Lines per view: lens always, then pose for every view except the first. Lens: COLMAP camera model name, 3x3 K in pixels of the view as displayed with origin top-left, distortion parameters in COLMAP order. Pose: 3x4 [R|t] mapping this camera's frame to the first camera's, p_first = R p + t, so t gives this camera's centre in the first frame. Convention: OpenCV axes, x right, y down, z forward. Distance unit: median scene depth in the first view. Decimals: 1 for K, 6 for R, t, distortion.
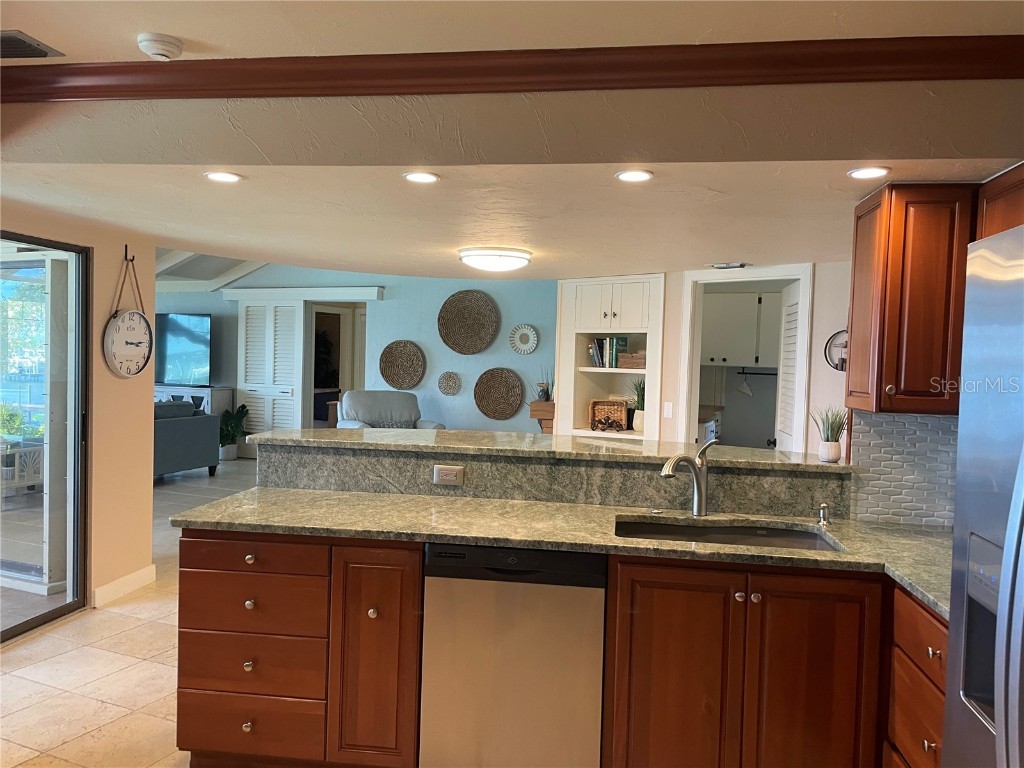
lens RADIAL K [[774.1, 0, 522.6], [0, 774.1, 391.2], [0, 0, 1]] dist [0.096629, -0.122822]
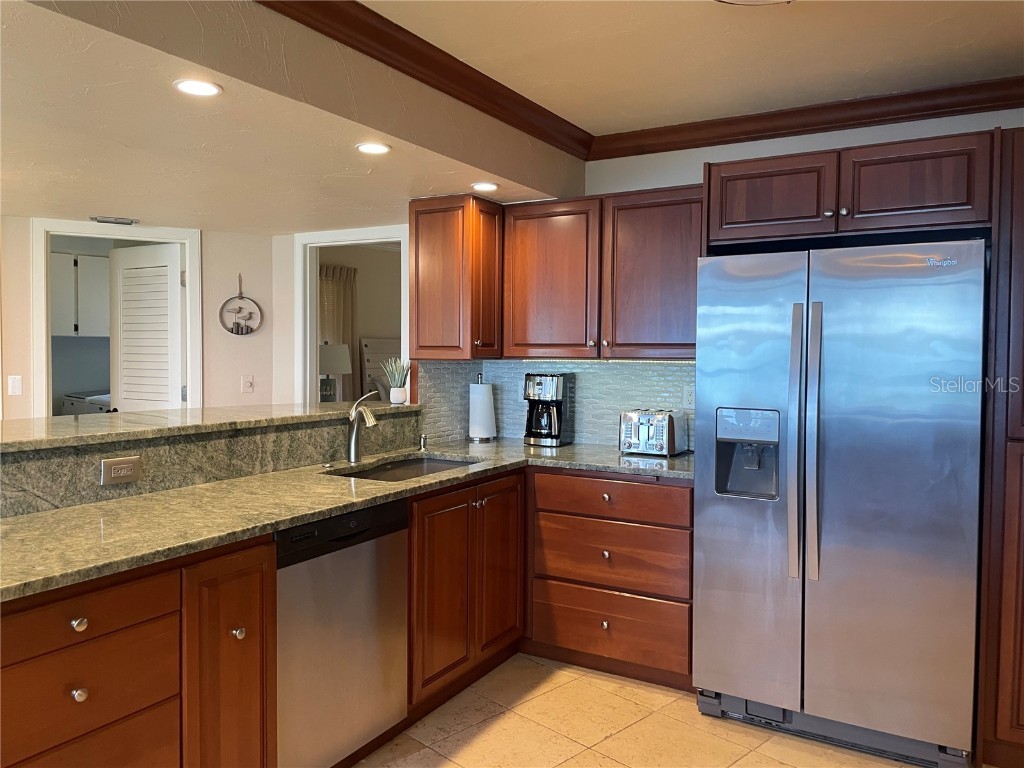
lens RADIAL K [[774.1, 0, 522.6], [0, 774.1, 391.2], [0, 0, 1]] dist [0.096629, -0.122822]
pose [[0.374900, -0.077443, 0.923825, -0.478021], [0.042970, 0.996885, 0.066129, -0.002097], [-0.926069, 0.014905, 0.377060, 0.251594]]
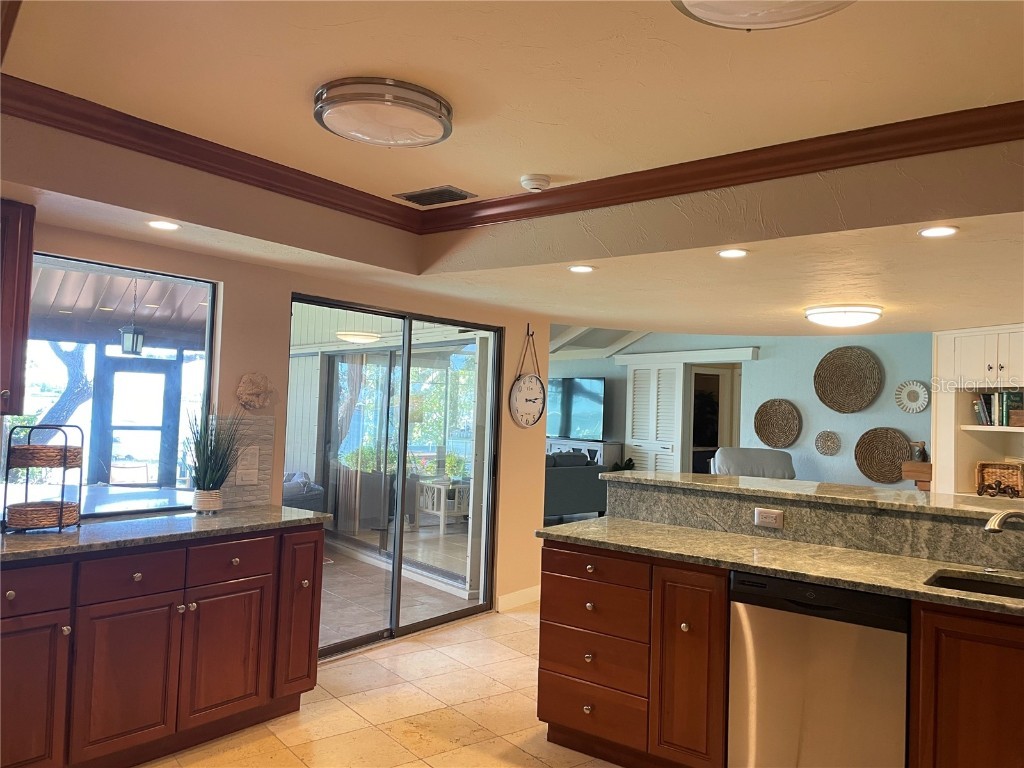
lens RADIAL K [[775.0, 0, 524.0], [0, 775.0, 377.2], [0, 0, 1]] dist [0.093740, -0.117112]
pose [[0.876903, -0.019636, -0.480266, 0.097046], [-0.027388, 0.995501, -0.090708, 0.015865], [0.479887, 0.092695, 0.872420, -0.096099]]
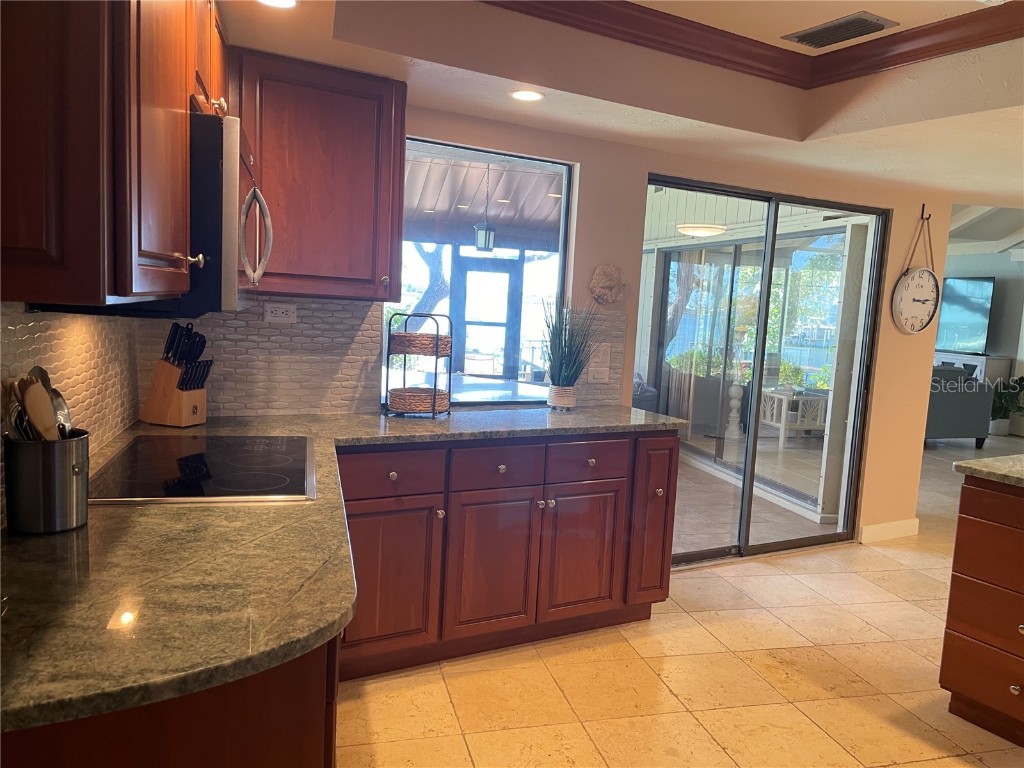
lens RADIAL K [[774.1, 0, 522.6], [0, 774.1, 391.2], [0, 0, 1]] dist [0.096629, -0.122822]
pose [[0.618660, 0.095396, -0.779845, -0.003950], [-0.066553, 0.995397, 0.068966, 0.021673], [0.782835, 0.009235, 0.622161, -0.046126]]
